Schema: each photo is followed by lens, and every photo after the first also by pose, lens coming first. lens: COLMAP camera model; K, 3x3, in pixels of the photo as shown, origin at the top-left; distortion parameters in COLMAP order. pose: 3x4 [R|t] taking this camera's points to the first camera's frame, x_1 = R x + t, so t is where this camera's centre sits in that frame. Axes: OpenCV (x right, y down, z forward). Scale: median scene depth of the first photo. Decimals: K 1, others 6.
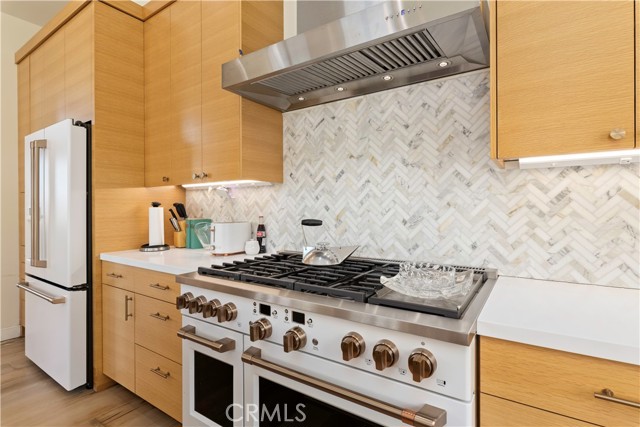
lens RADIAL K [[321.0, 0, 320.0], [0, 321.0, 213.5], [0, 0, 1]] dist [-0.003362, -0.000442]
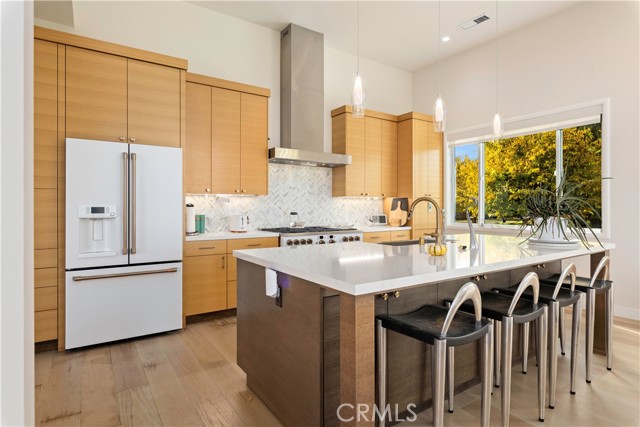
lens RADIAL K [[336.2, 0, 320.0], [0, 336.2, 213.5], [0, 0, 1]] dist [0.004324, 0.001164]
pose [[0.387403, -0.011939, 0.921833, -2.476544], [0.011914, 0.999897, 0.007943, 0.008974], [-0.921834, 0.007906, 0.387505, -0.268583]]
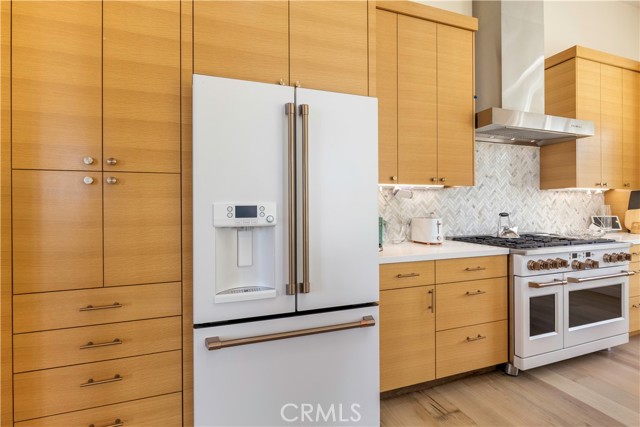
lens RADIAL K [[300.6, 0, 333.4], [0, 300.6, 211.8], [0, 0, 1]] dist [-0.001921, -0.000021]
pose [[0.588756, -0.011190, 0.808233, -1.840136], [0.017526, 0.999846, 0.001077, -0.004327], [-0.808121, 0.013531, 0.588861, 0.786385]]
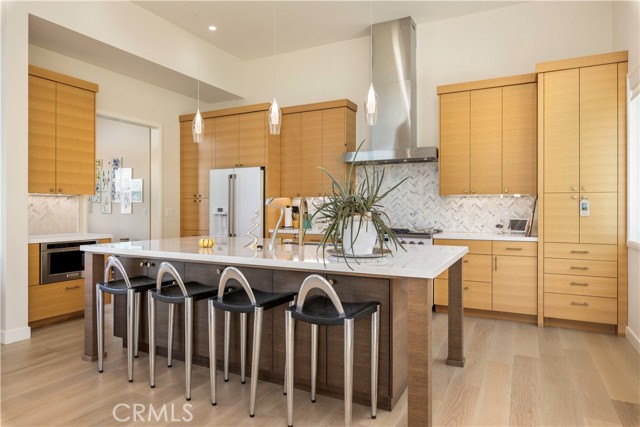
lens RADIAL K [[444.3, 0, 306.0], [0, 444.3, 214.5], [0, 0, 1]] dist [0.000912, -0.000070]
pose [[0.993610, 0.006638, 0.112674, -1.001273], [-0.005464, 0.999928, -0.010728, 0.071638], [-0.112737, 0.010044, 0.993574, -2.522922]]
